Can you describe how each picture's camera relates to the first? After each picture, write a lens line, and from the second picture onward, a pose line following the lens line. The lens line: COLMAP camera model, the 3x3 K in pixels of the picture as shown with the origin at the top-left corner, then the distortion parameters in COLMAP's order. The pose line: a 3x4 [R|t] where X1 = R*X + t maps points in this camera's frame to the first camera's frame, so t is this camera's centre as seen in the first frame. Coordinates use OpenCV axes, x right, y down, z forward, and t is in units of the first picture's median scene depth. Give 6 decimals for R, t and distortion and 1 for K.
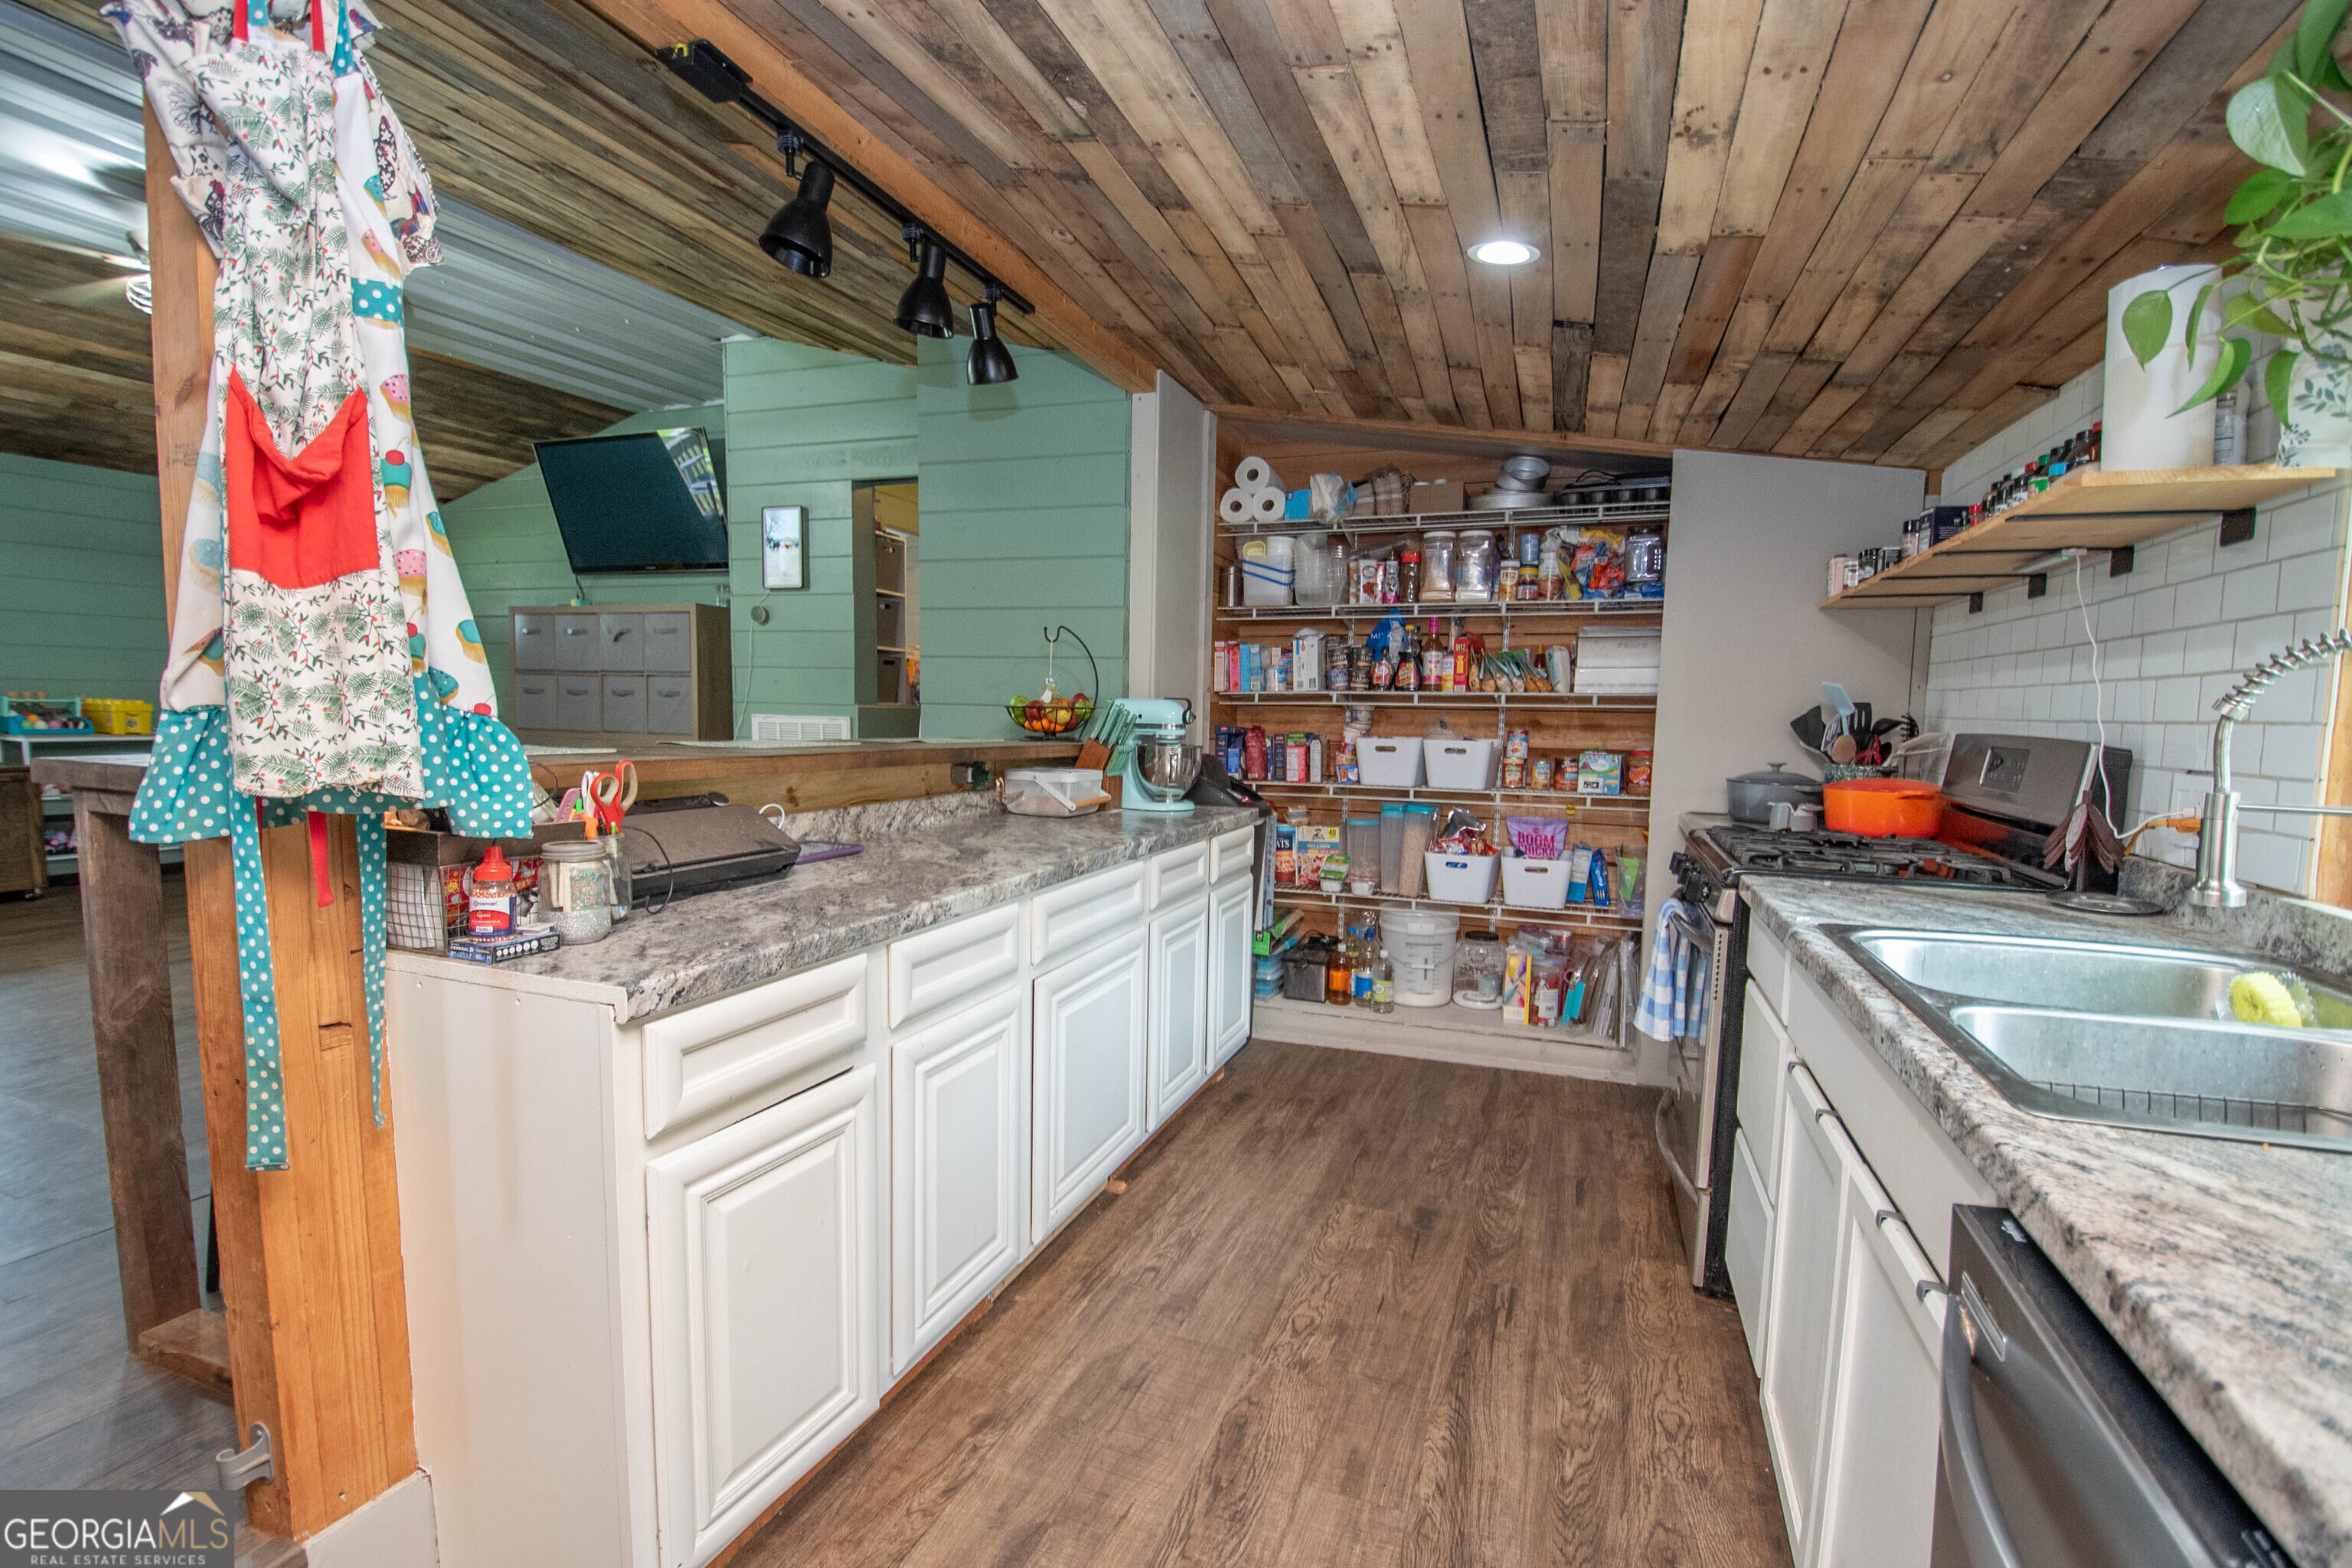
lens RADIAL K [[1008.6, 0, 1178.6], [0, 1008.6, 820.2], [0, 0, 1]] dist [-0.008644, -0.006573]
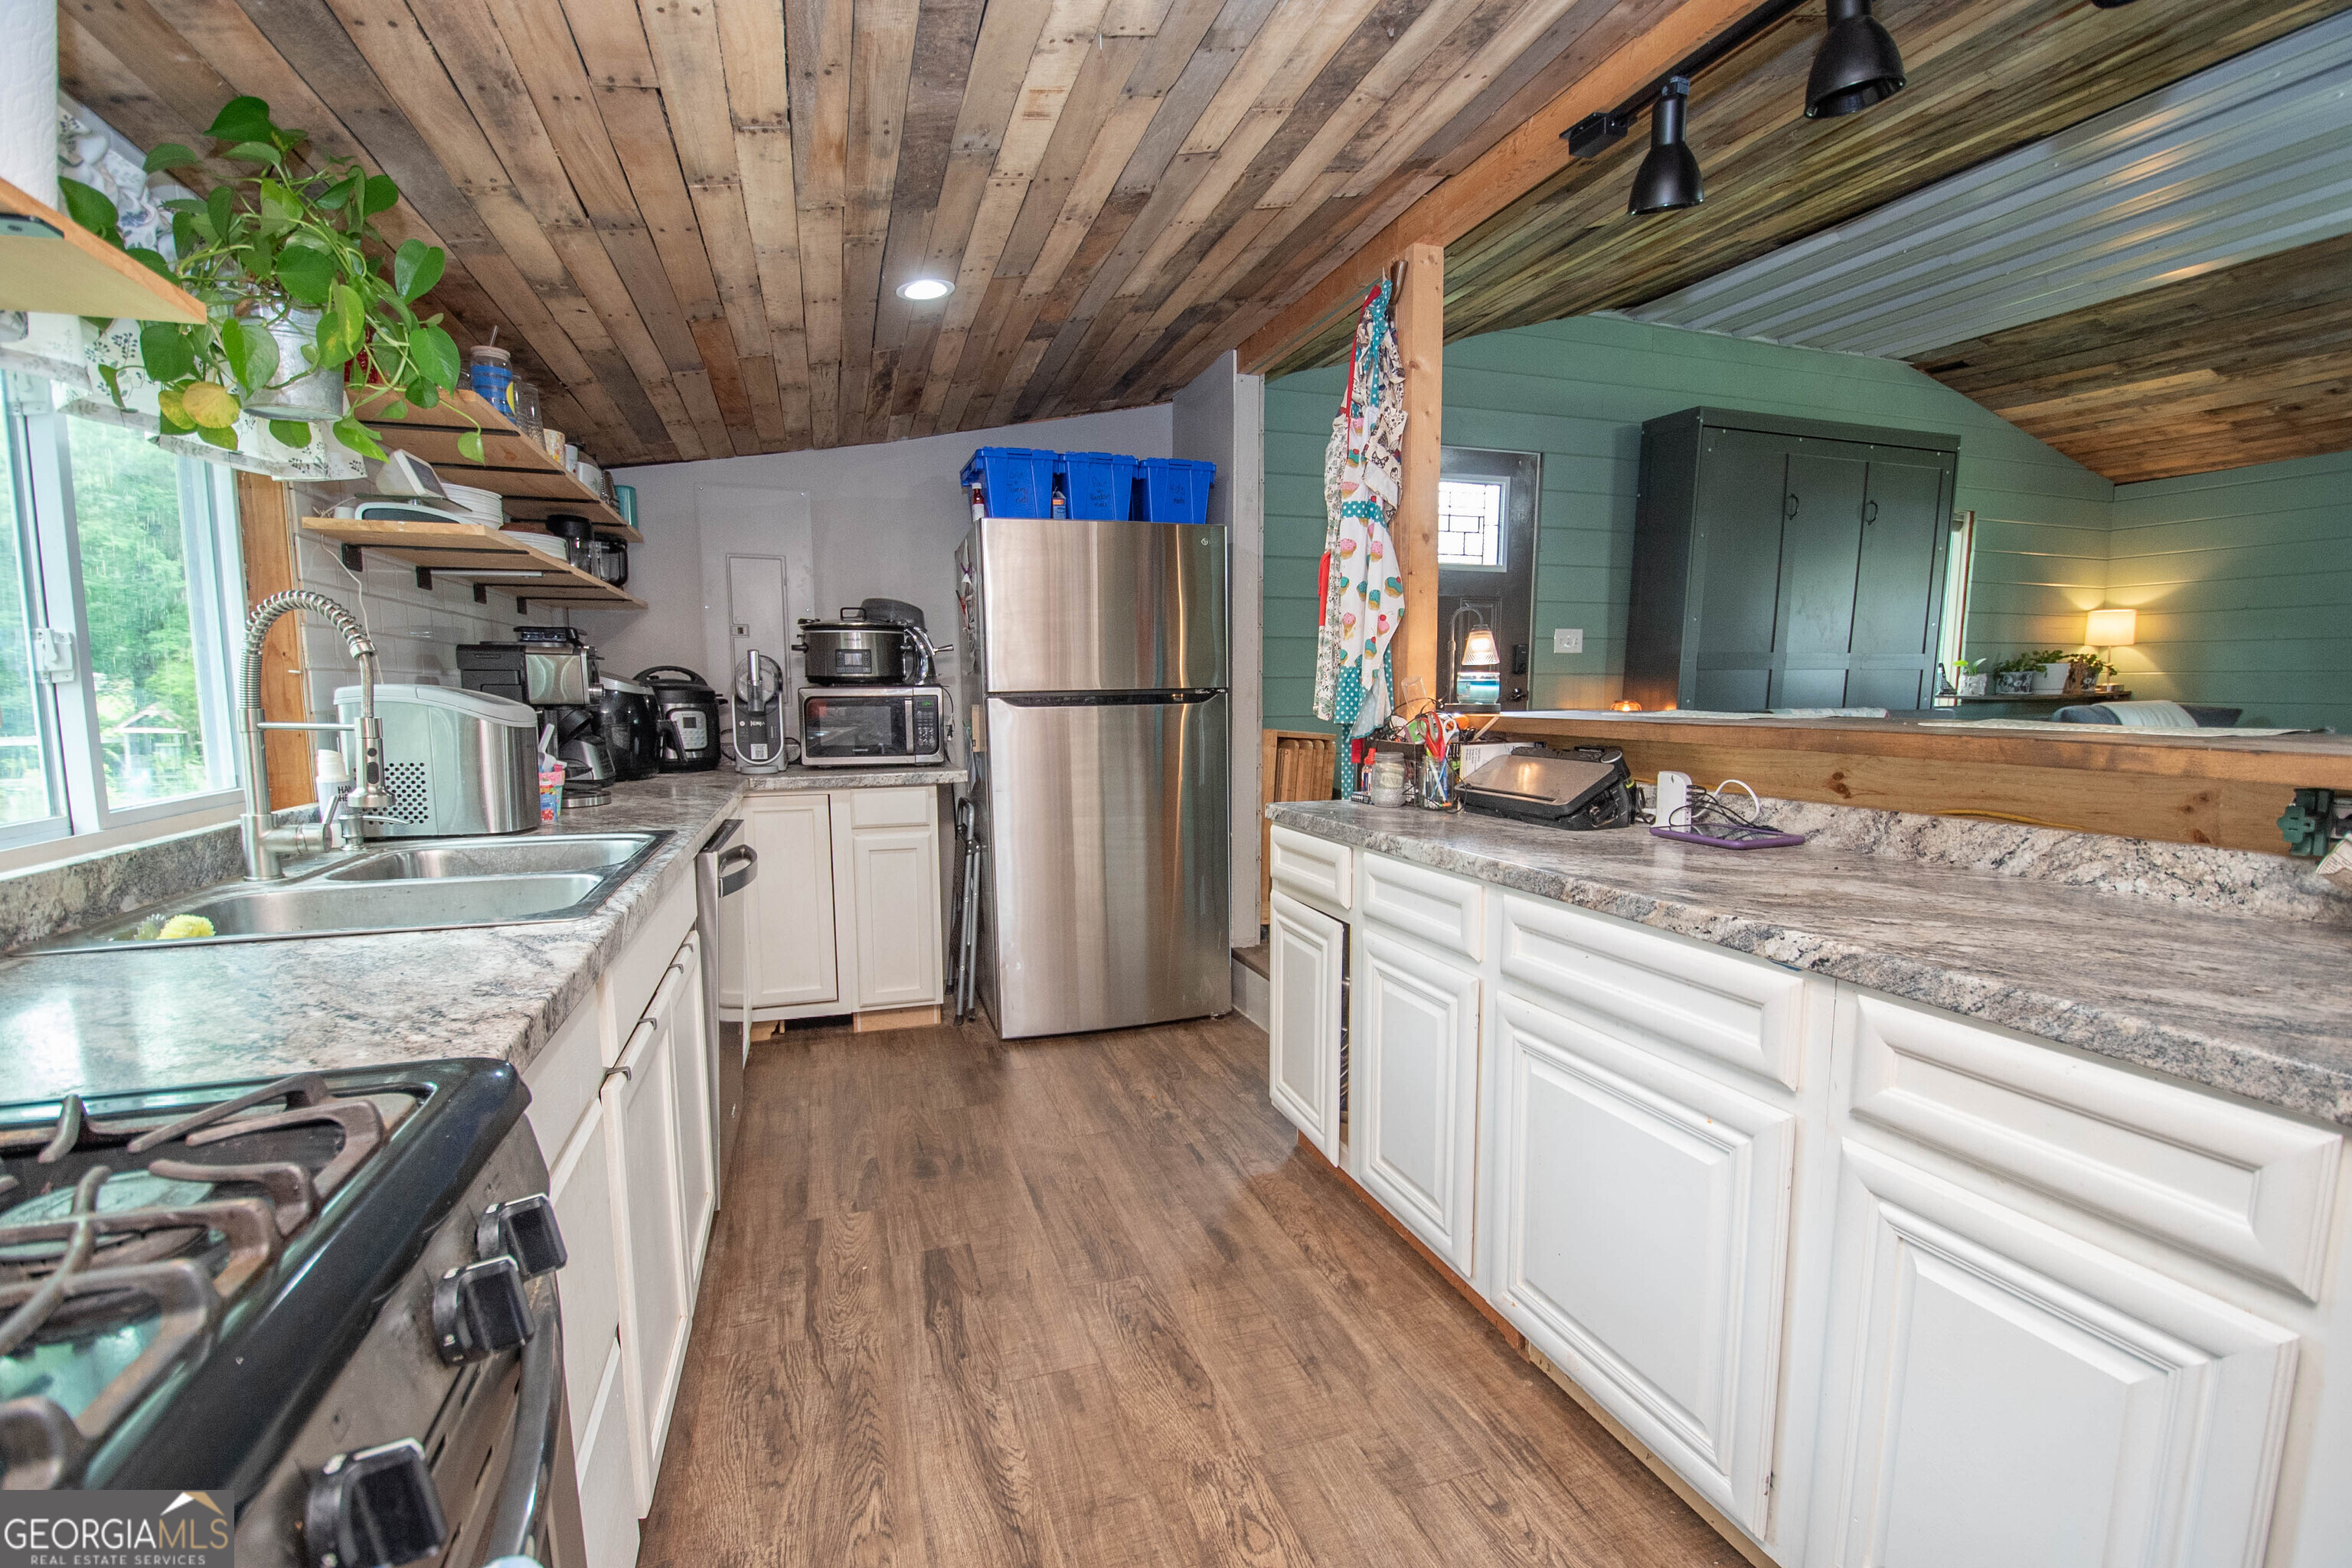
lens RADIAL K [[1036.9, 0, 1198.3], [0, 1036.9, 816.6], [0, 0, 1]] dist [0.004152, -0.020643]
pose [[-0.752336, 0.065096, -0.655556, 0.694728], [-0.077180, 0.979544, 0.185841, -0.144724], [0.654243, 0.190411, -0.731922, 1.645112]]
